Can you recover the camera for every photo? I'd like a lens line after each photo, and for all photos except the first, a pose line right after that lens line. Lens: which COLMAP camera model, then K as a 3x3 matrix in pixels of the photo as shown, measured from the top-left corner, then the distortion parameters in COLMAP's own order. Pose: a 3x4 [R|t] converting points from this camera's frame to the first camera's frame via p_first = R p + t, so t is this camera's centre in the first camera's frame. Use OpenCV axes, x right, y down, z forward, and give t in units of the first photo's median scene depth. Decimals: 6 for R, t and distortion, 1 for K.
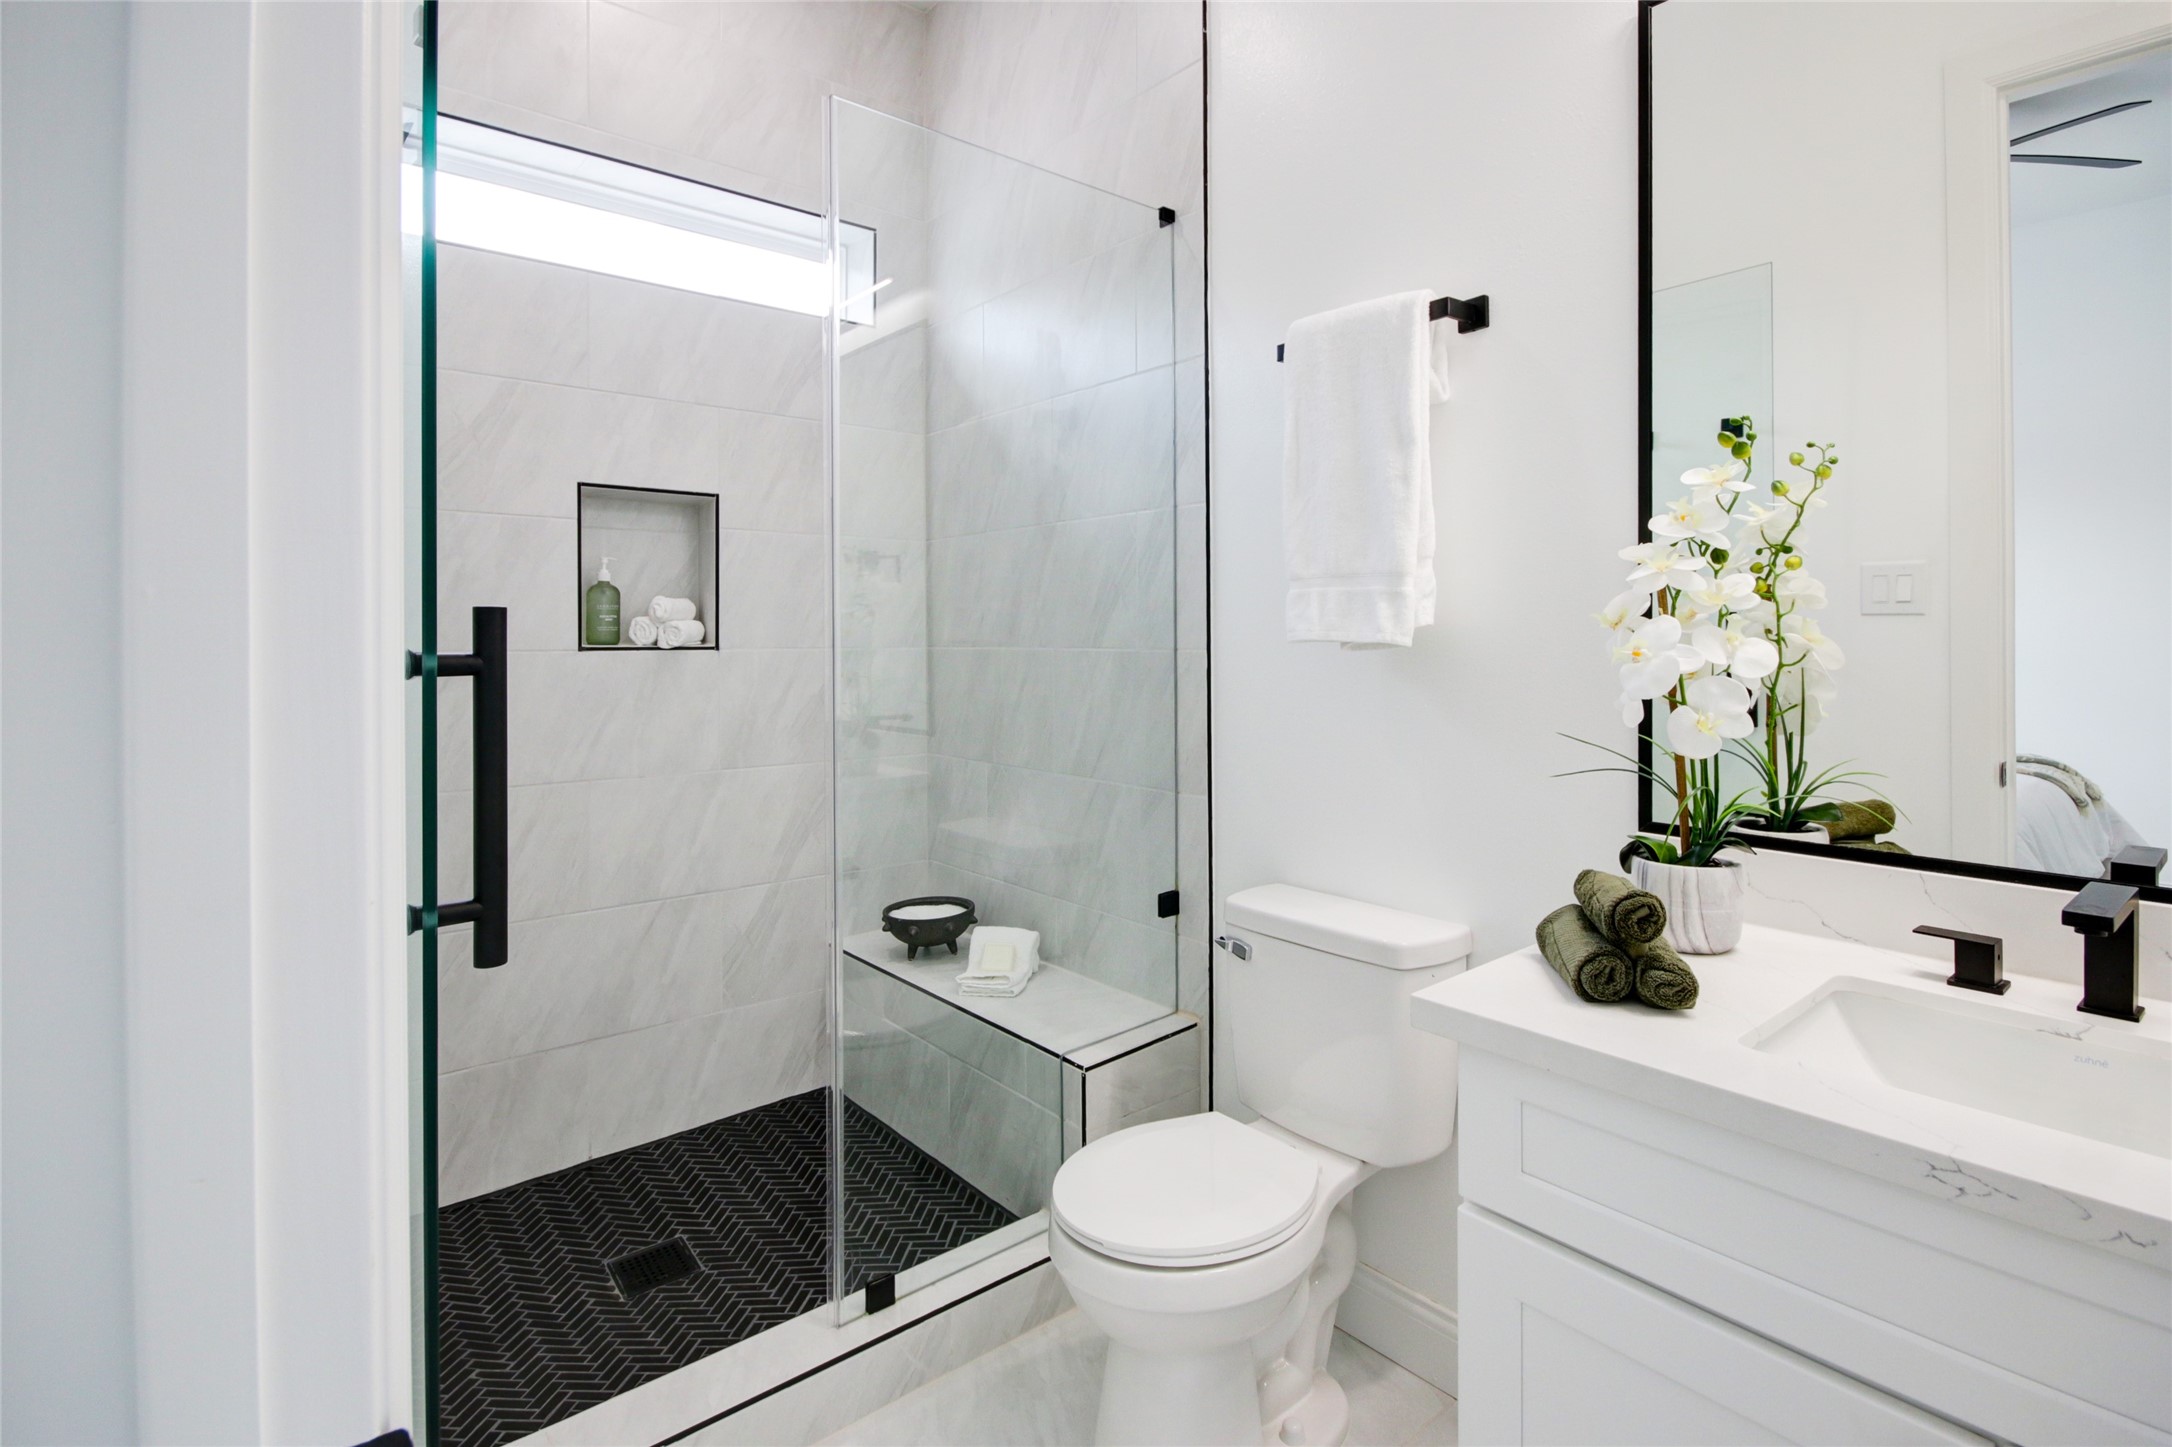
lens RADIAL K [[1053.9, 0, 1091.3], [0, 1053.9, 560.4], [0, 0, 1]] dist [0.001828, 0.012449]
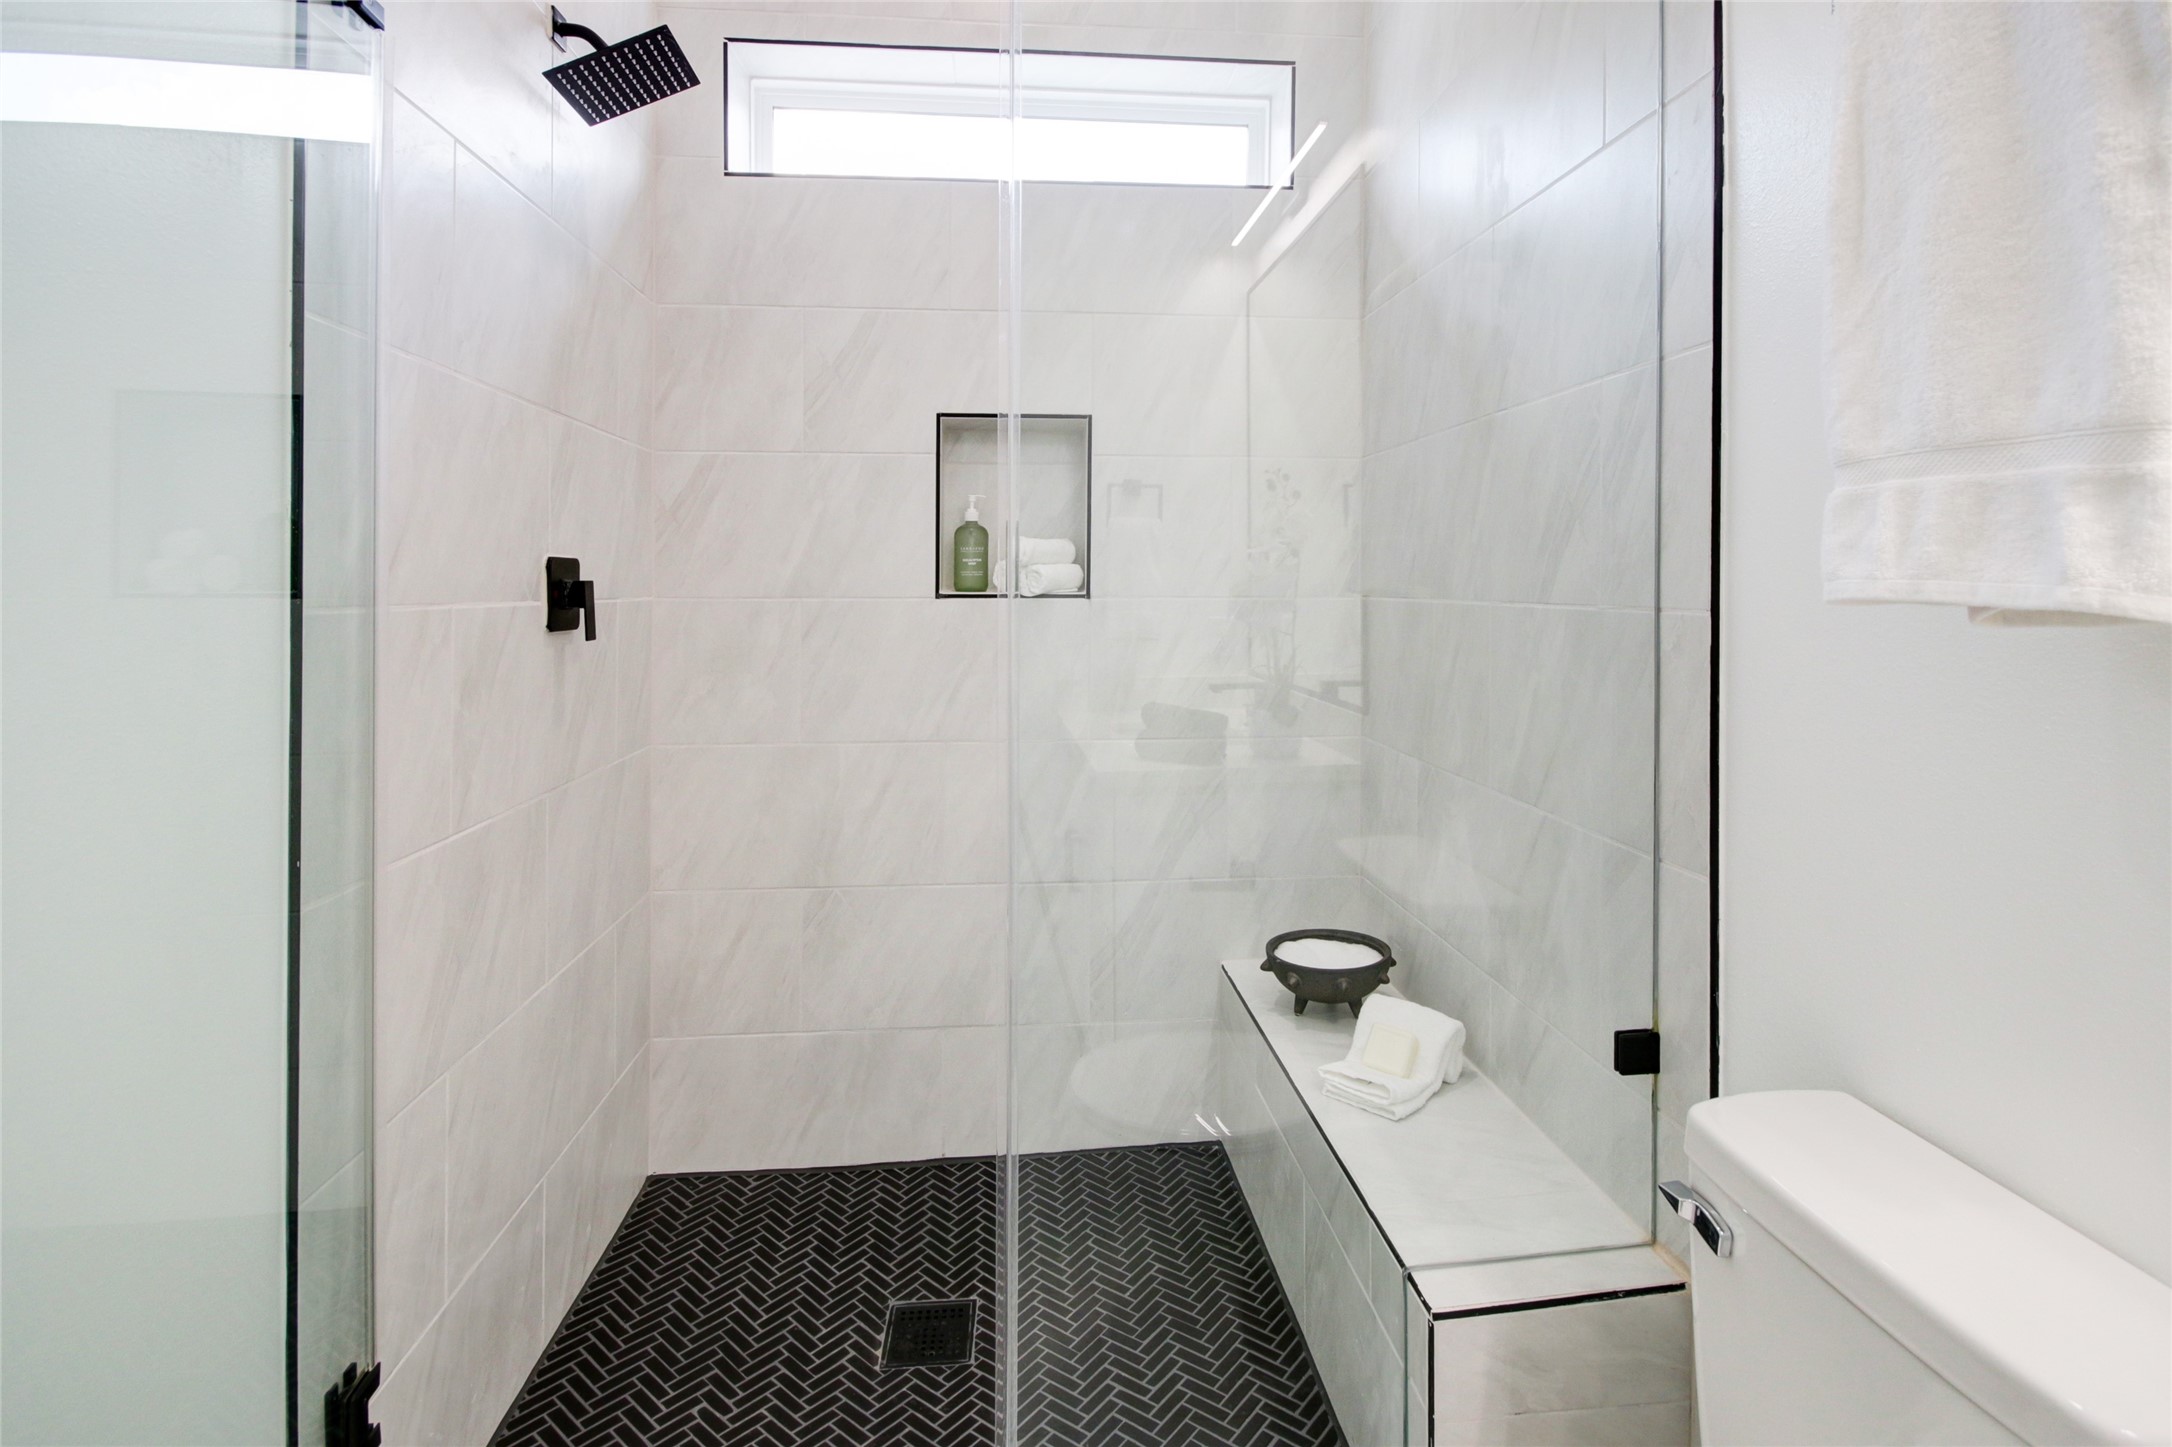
lens RADIAL K [[1053.9, 0, 1091.3], [0, 1053.9, 560.4], [0, 0, 1]] dist [0.001828, 0.012449]
pose [[0.829653, -0.008579, -0.558214, 0.132766], [0.038588, 0.998372, 0.042007, 0.020432], [0.556944, -0.056392, 0.828633, 0.327432]]
